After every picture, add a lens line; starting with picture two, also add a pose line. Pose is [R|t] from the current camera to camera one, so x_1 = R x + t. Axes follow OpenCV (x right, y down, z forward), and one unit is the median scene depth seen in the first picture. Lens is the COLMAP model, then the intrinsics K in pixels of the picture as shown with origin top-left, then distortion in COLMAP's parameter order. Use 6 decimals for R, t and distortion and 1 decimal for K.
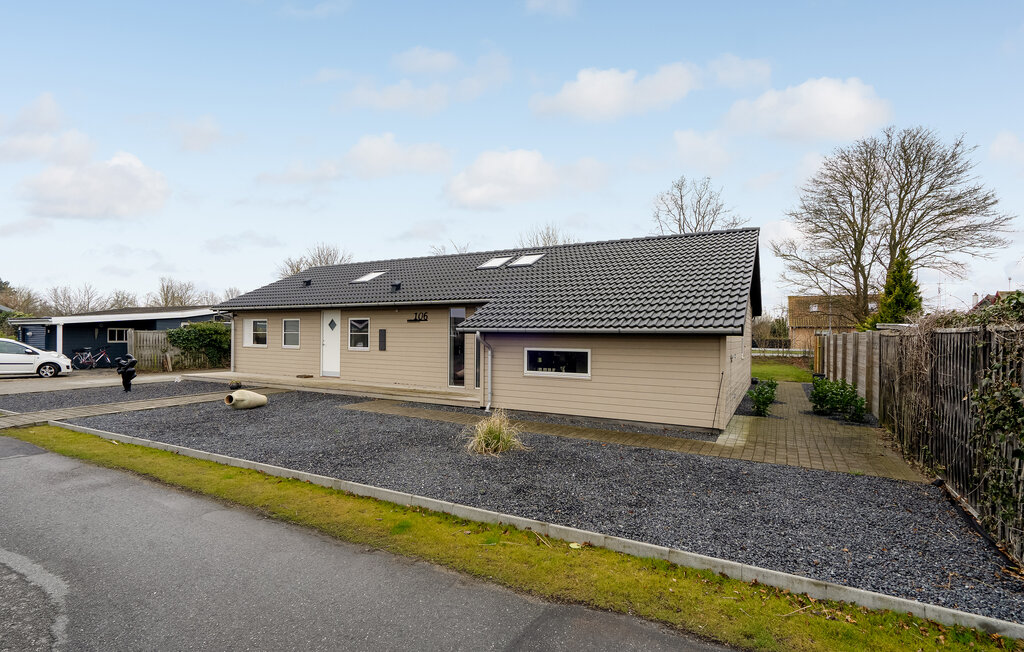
lens RADIAL K [[471.9, 0, 512.0], [0, 471.9, 326.0], [0, 0, 1]] dist [0.003903, 0.000962]
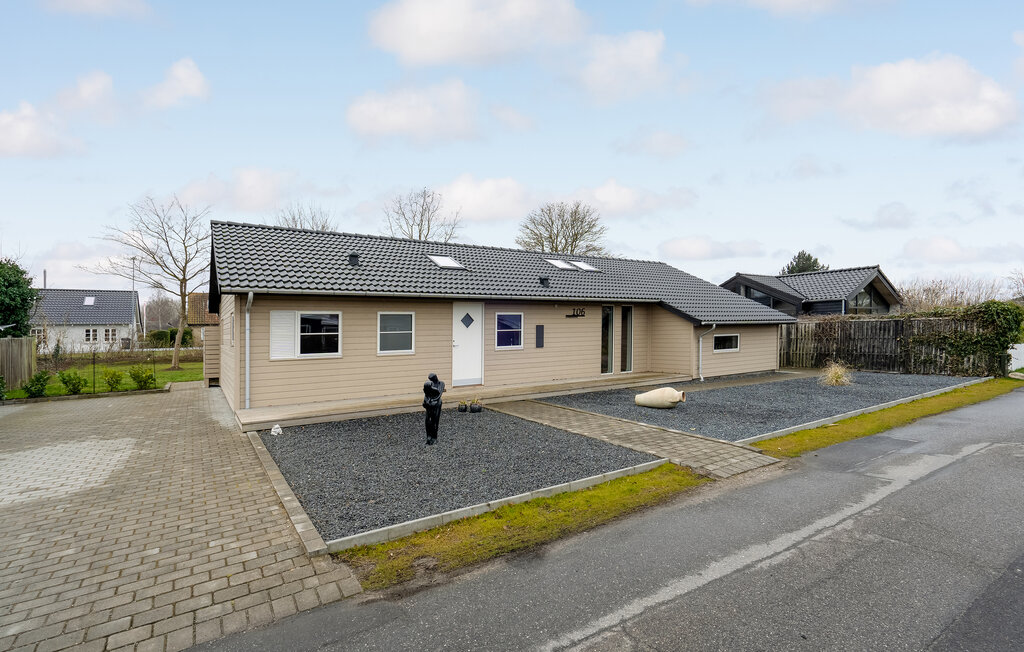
lens RADIAL K [[471.9, 0, 512.0], [0, 471.9, 326.0], [0, 0, 1]] dist [0.003903, 0.000962]
pose [[0.472309, -0.011496, 0.881358, -1.120720], [0.006768, 0.999933, 0.009416, -0.000387], [-0.881407, 0.001518, 0.472355, 0.595465]]
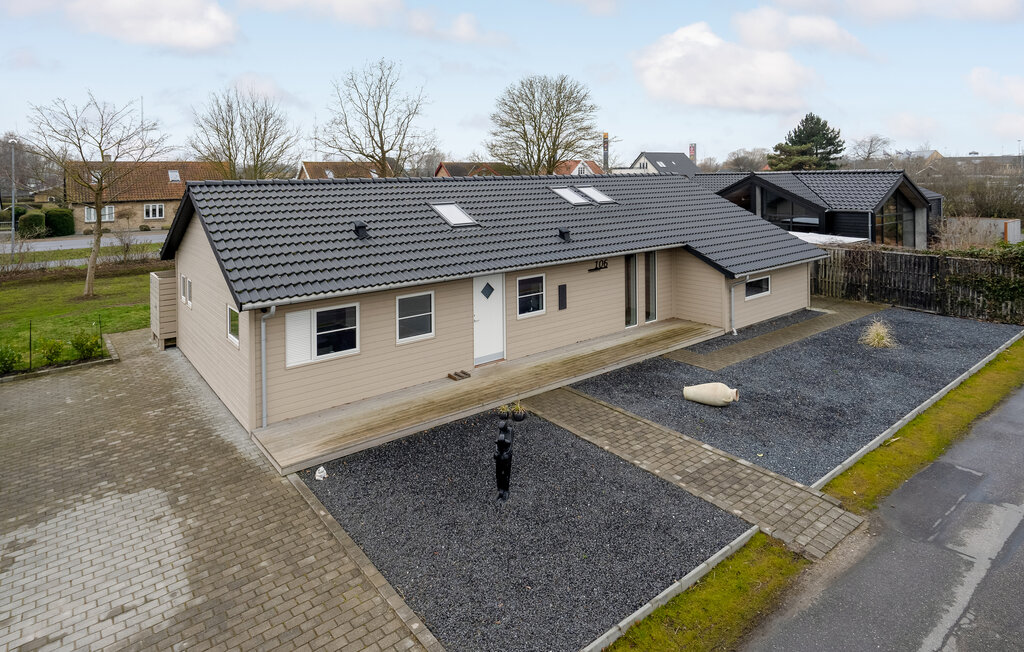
lens RADIAL K [[563.1, 0, 512.8], [0, 563.1, 191.4], [0, 0, 1]] dist [0.005012, 0.000706]
pose [[0.410227, -0.018952, 0.911786, -1.226208], [0.029540, 0.999536, 0.007486, -0.170672], [-0.911505, 0.023863, 0.410597, 0.649895]]
